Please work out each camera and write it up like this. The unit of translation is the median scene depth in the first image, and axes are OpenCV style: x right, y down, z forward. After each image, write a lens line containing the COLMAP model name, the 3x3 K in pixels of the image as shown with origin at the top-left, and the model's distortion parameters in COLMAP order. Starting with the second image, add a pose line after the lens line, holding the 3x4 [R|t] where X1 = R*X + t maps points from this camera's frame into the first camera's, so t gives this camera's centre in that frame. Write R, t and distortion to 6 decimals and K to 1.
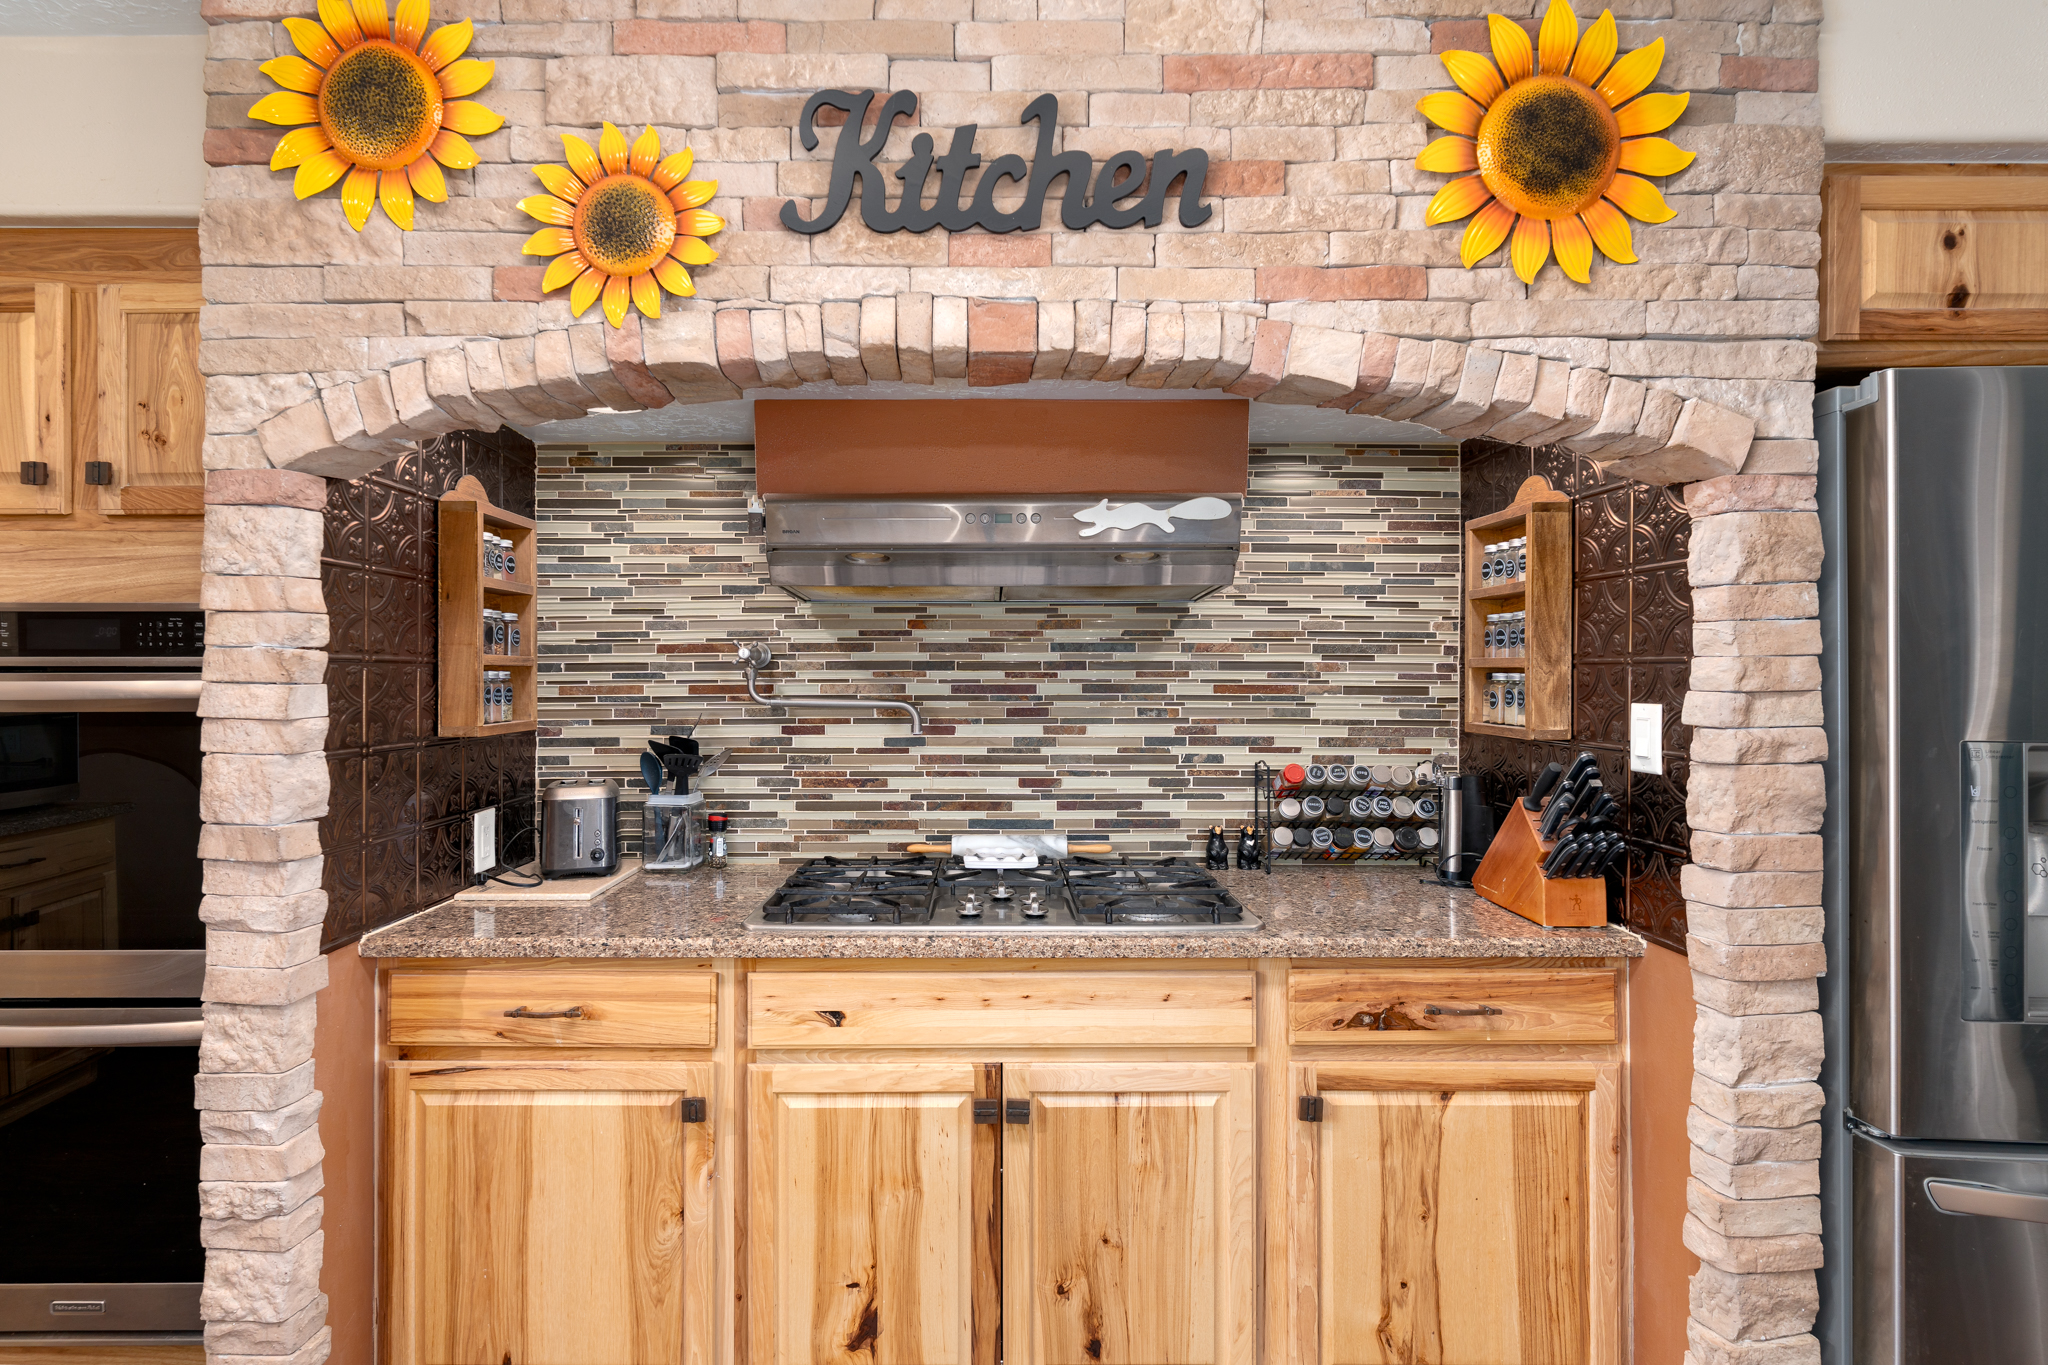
lens RADIAL K [[980.6, 0, 968.6], [0, 980.6, 679.9], [0, 0, 1]] dist [0.001405, -0.000450]
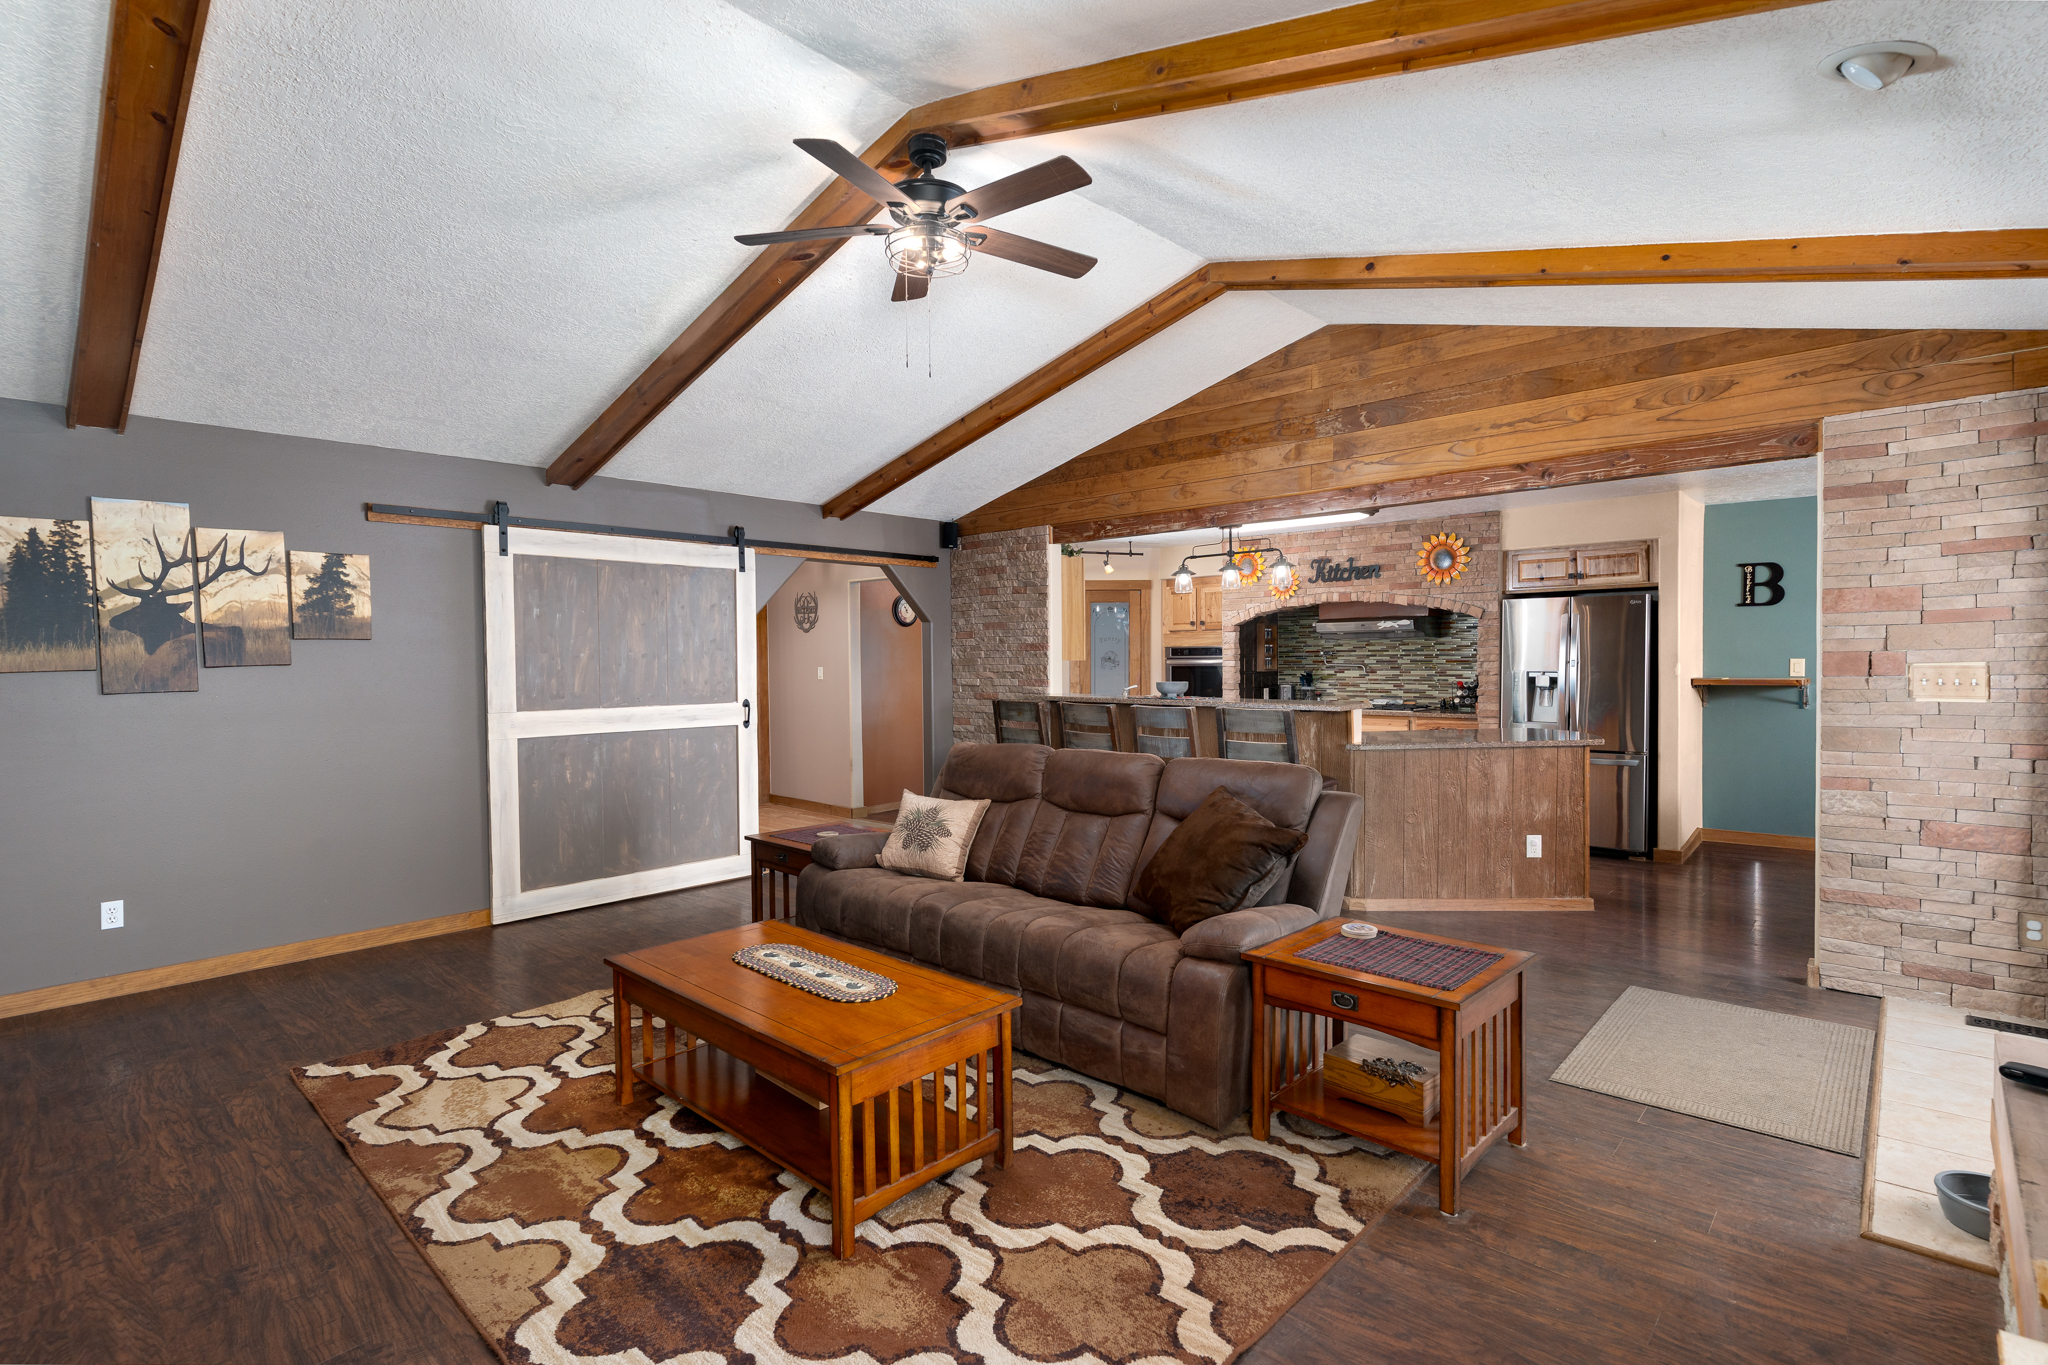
lens RADIAL K [[980.6, 0, 1019.8], [0, 980.6, 687.1], [0, 0, 1]] dist [0.001405, -0.000450]
pose [[0.734429, 0.014723, -0.678525, 2.394321], [0.005683, 0.999596, 0.027842, -0.008014], [0.678661, -0.024304, 0.734049, -4.248241]]
